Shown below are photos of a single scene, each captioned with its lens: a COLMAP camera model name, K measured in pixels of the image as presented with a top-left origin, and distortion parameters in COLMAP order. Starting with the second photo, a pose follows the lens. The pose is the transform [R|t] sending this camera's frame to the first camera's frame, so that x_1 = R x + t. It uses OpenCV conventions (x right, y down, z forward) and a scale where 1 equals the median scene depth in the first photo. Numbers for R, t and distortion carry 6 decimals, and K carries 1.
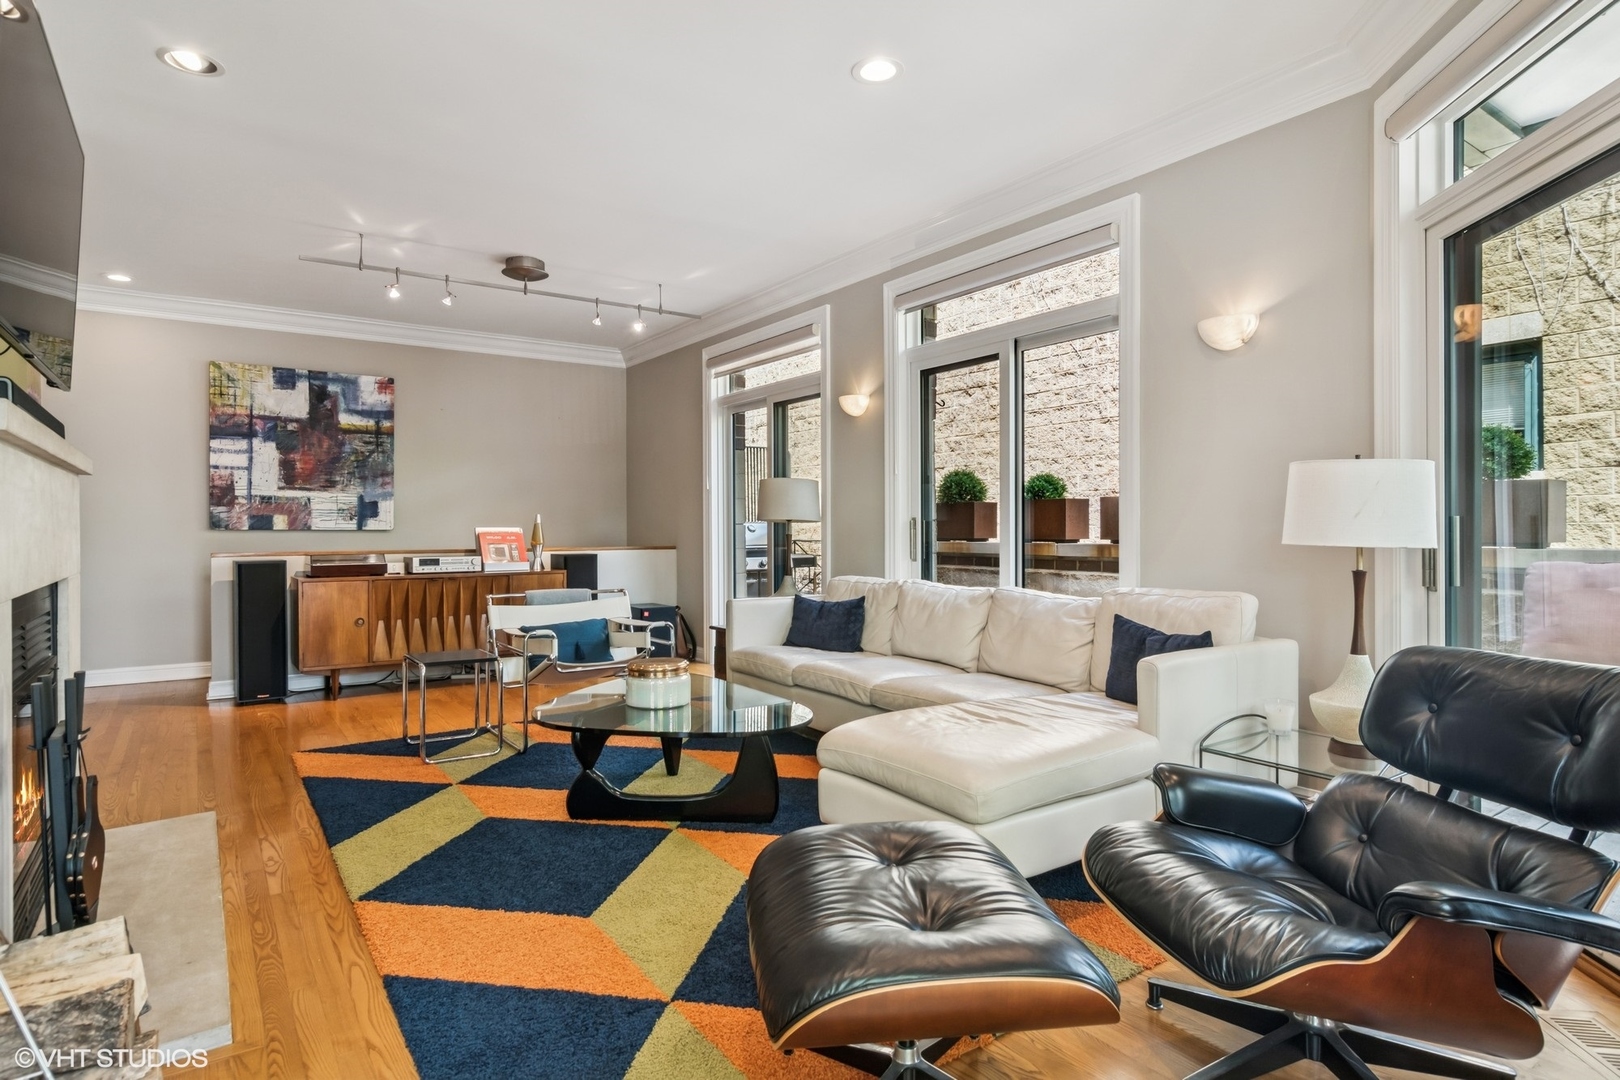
lens RADIAL K [[871.9, 0, 797.7], [0, 871.9, 539.8], [0, 0, 1]] dist [-0.005999, 0.001796]
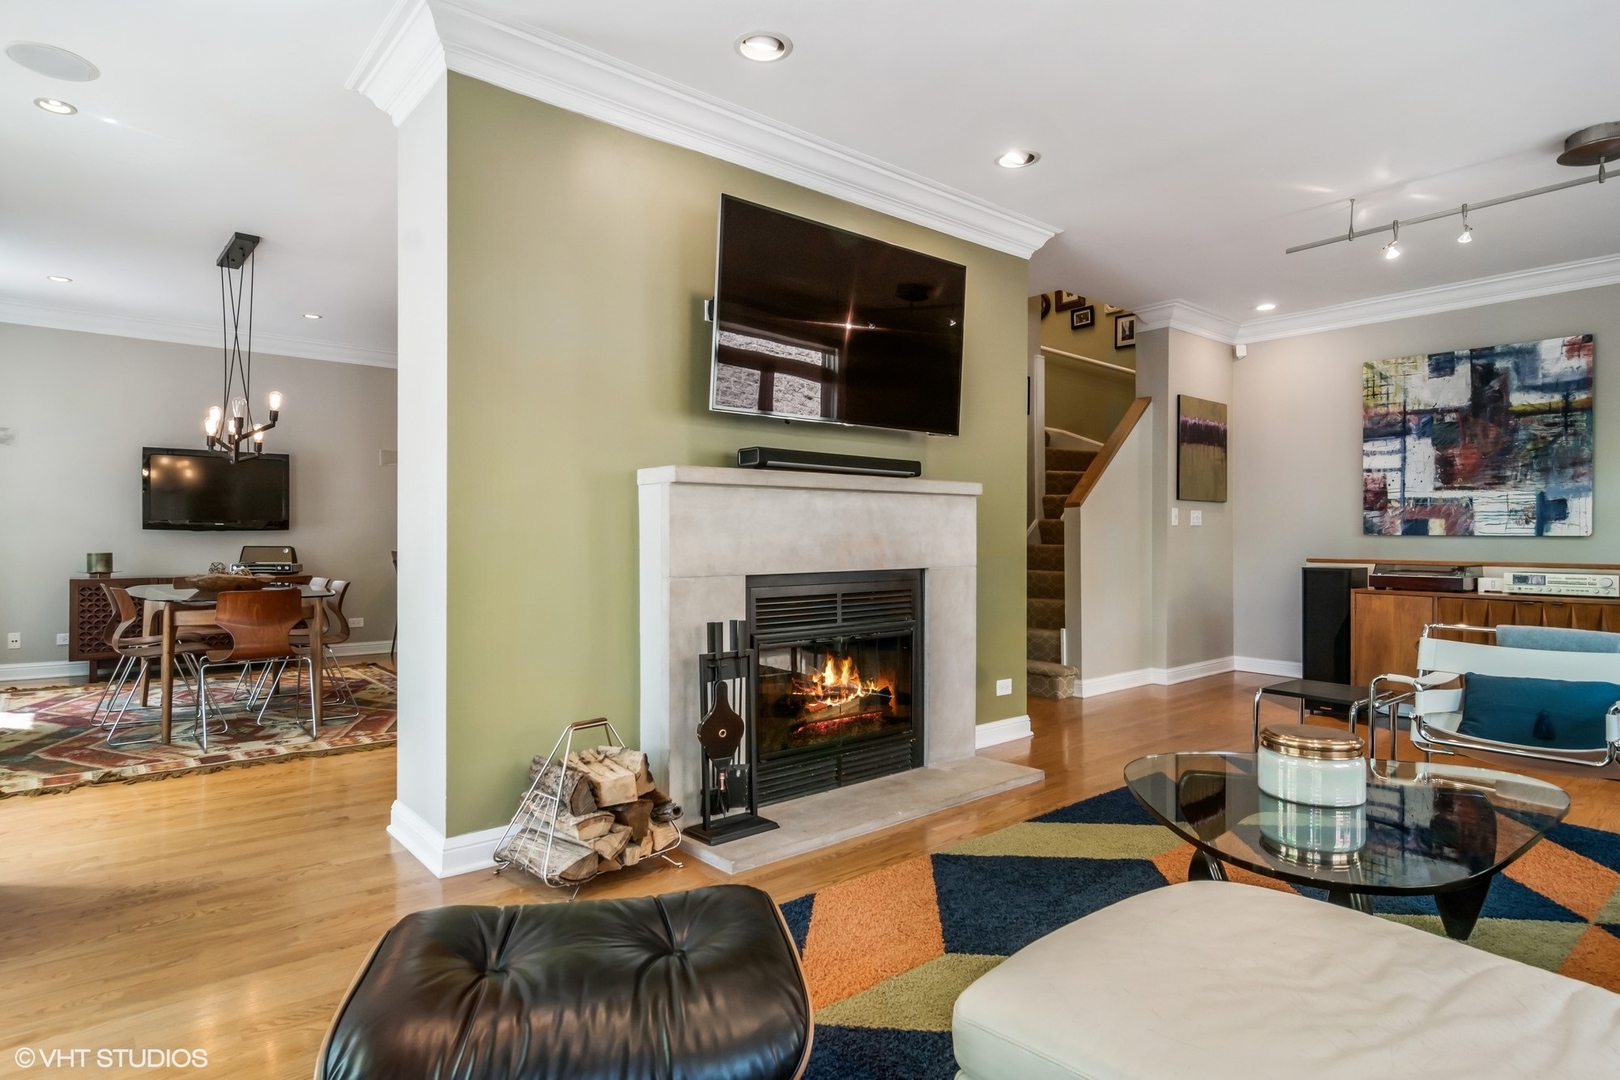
lens RADIAL K [[871.9, 0, 796.1], [0, 871.9, 536.4], [0, 0, 1]] dist [-0.005999, 0.001796]
pose [[0.064827, 0.006717, -0.997874, 0.252722], [-0.014464, 0.999879, 0.005791, -0.006126], [0.997792, 0.014057, 0.064916, 0.288829]]
